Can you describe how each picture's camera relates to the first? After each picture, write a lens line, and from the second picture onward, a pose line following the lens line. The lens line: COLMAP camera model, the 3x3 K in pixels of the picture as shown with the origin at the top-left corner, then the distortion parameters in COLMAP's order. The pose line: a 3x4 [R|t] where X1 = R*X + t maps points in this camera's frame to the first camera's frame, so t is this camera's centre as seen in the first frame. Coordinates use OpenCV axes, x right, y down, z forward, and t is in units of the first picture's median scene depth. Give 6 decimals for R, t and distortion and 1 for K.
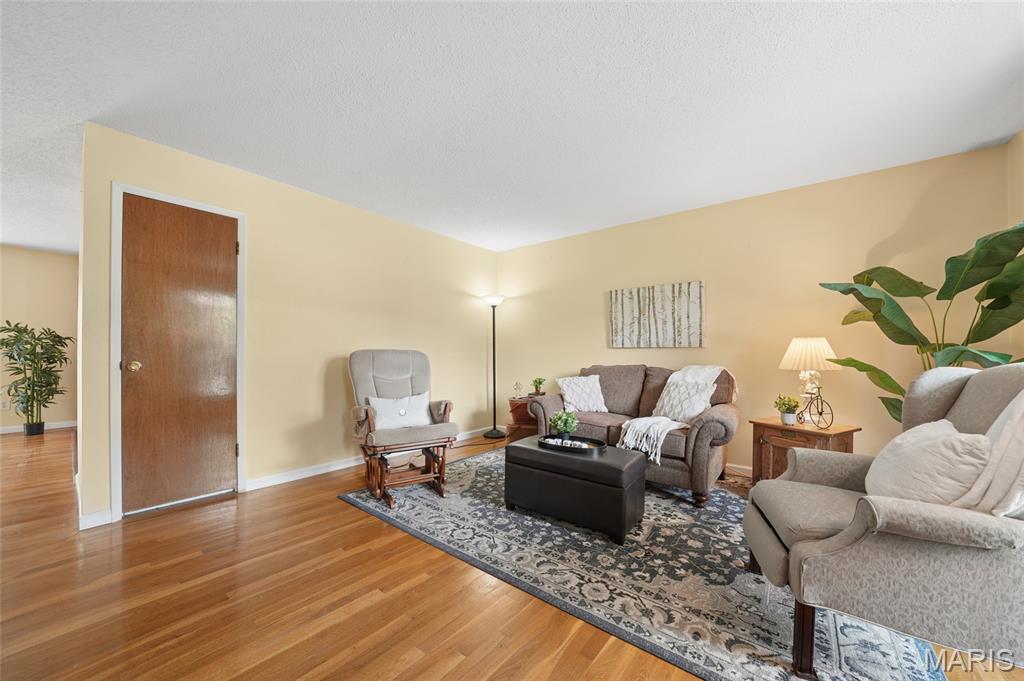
lens RADIAL K [[361.3, 0, 517.8], [0, 361.3, 354.3], [0, 0, 1]] dist [-0.024630, 0.001328]
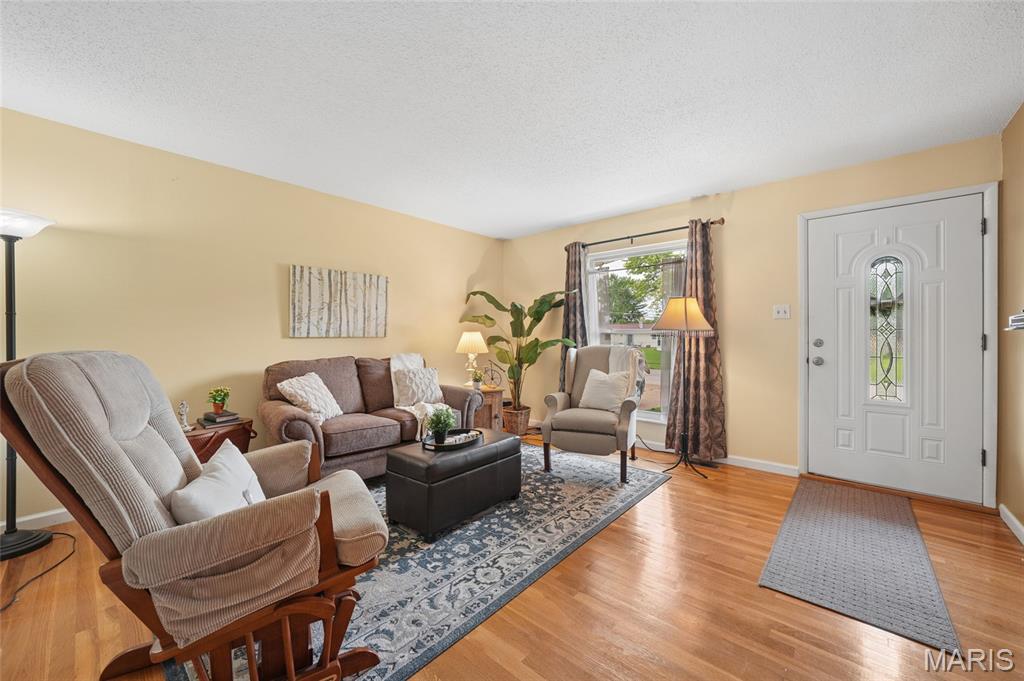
lens RADIAL K [[382.1, 0, 499.6], [0, 382.1, 340.7], [0, 0, 1]] dist [-0.003748, -0.000575]
pose [[0.092008, -0.014441, 0.995654, -0.858252], [0.004178, 0.999892, 0.014117, -0.033793], [-0.995750, 0.002861, 0.092058, 0.768986]]
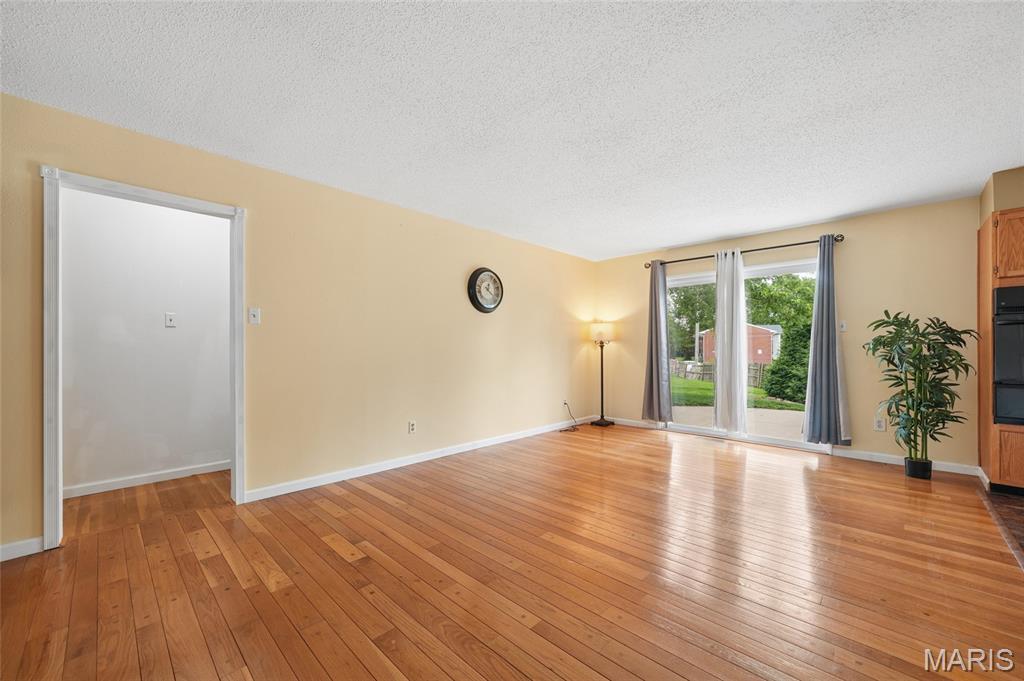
lens RADIAL K [[410.9, 0, 503.8], [0, 410.9, 348.0], [0, 0, 1]] dist [-0.012566, 0.004014]
pose [[-0.118459, -0.003342, -0.992953, -0.945048], [-0.002057, 0.999993, -0.003121, -0.026860], [0.992957, 0.001673, -0.118465, 0.535337]]
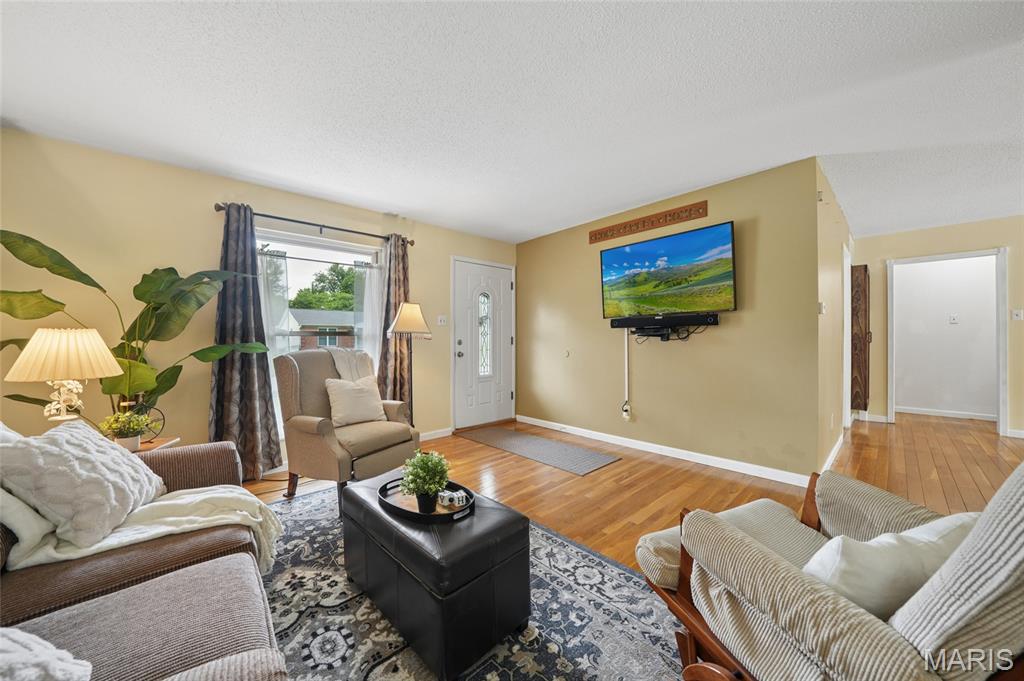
lens RADIAL K [[361.3, 0, 504.1], [0, 361.3, 341.3], [0, 0, 1]] dist [-0.024630, 0.001328]
pose [[-0.981532, 0.001141, 0.191292, -0.103860], [0.003153, 0.999943, 0.010214, -0.028040], [-0.191270, 0.010629, -0.981480, 1.560576]]
